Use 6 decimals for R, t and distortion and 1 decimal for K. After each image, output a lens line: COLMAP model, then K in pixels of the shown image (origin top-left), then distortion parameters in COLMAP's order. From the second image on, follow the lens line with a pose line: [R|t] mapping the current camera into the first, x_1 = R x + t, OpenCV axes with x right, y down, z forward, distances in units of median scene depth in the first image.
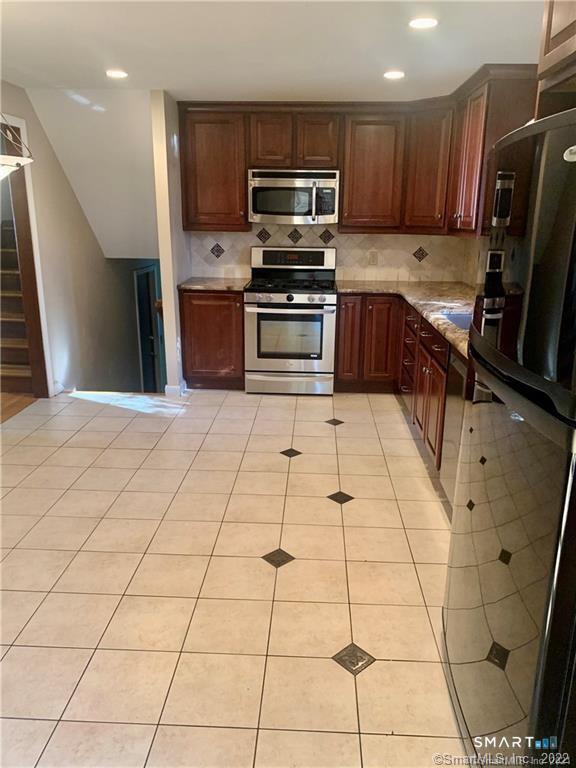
lens RADIAL K [[585.6, 0, 286.5], [0, 585.6, 385.8], [0, 0, 1]] dist [0.037369, -0.001867]
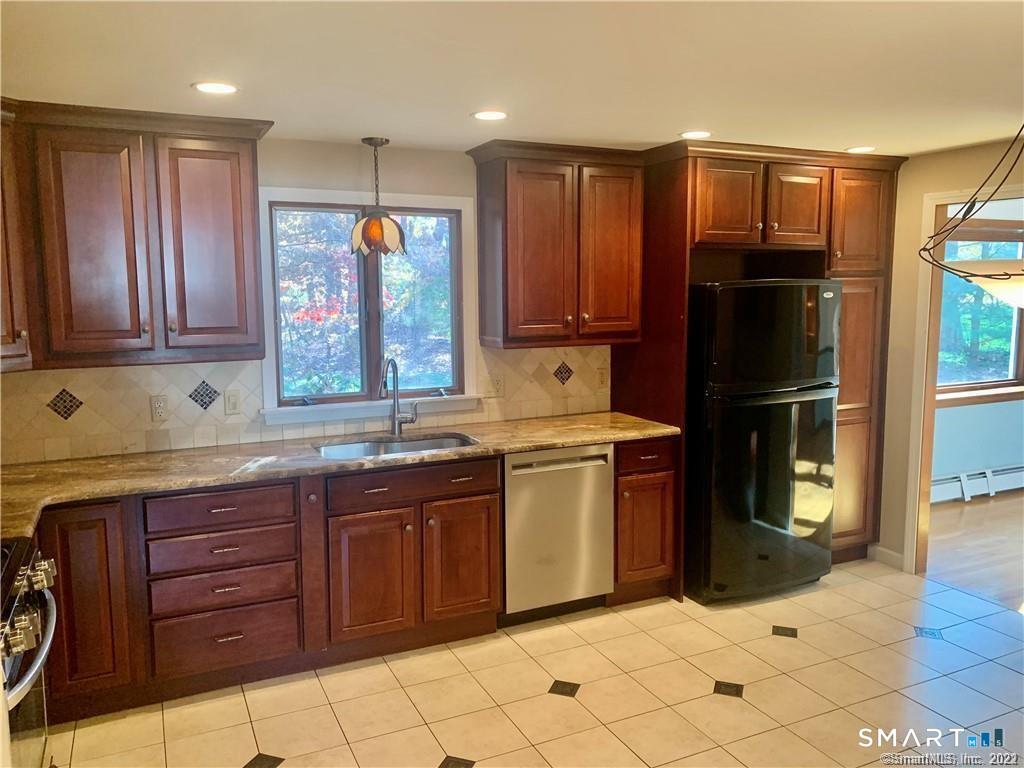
lens RADIAL K [[780.8, 0, 507.4], [0, 780.8, 381.0], [0, 0, 1]] dist [0.037369, -0.001867]
pose [[-0.475170, -0.121708, 0.871436, -0.811041], [0.237152, 0.936022, 0.260041, -0.532211], [-0.847332, 0.330227, -0.415907, 1.524246]]
